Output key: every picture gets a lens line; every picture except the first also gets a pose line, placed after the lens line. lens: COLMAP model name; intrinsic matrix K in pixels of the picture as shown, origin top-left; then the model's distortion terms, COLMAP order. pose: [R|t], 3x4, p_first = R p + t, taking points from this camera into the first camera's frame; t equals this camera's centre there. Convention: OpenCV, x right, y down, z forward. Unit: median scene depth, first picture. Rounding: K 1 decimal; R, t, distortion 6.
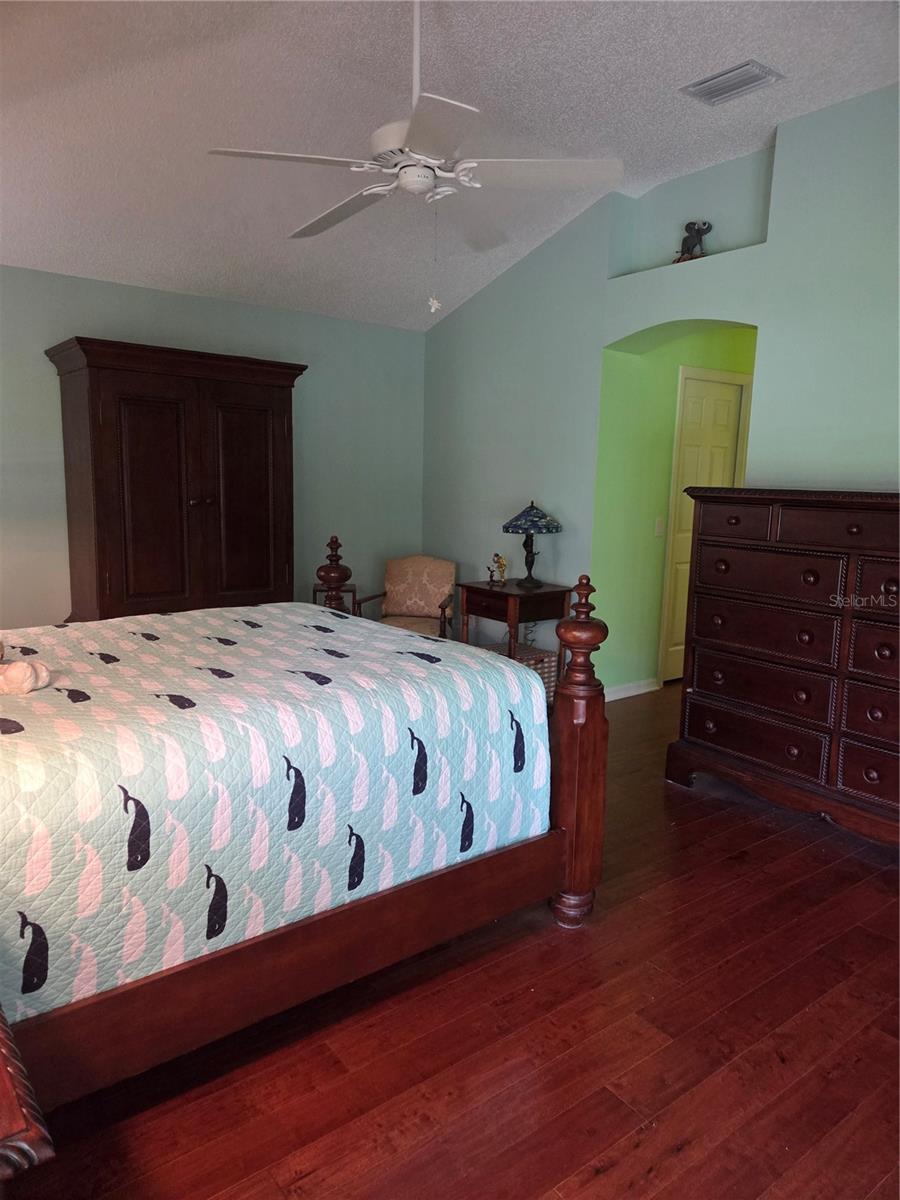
lens RADIAL K [[807.4, 0, 449.1], [0, 807.4, 593.8], [0, 0, 1]] dist [0.028777, 0.000187]
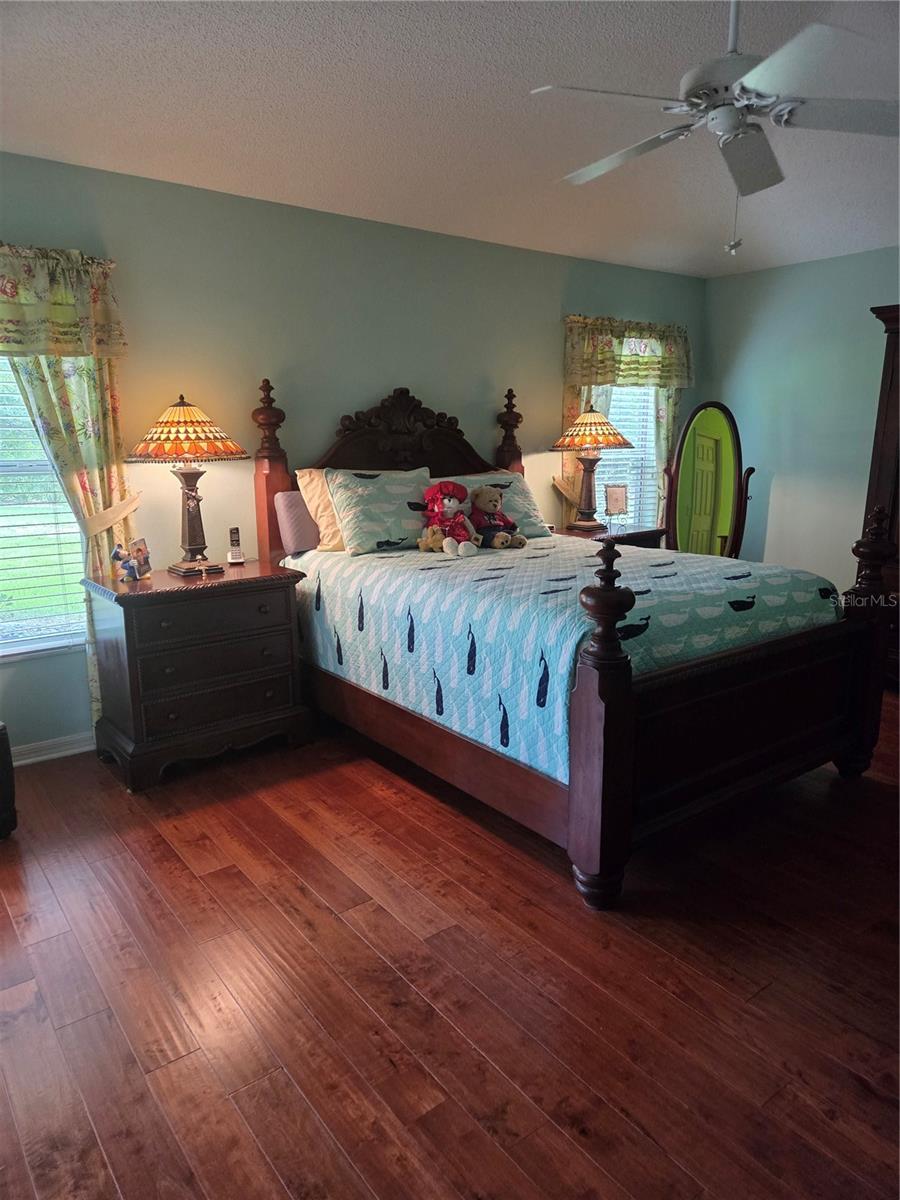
lens RADIAL K [[807.4, 0, 450.9], [0, 807.4, 603.8], [0, 0, 1]] dist [0.028777, 0.000187]
pose [[0.003335, 0.184629, -0.982803, 1.275814], [-0.168373, 0.968880, 0.181442, -0.107051], [0.985718, 0.164872, 0.034318, 0.913277]]
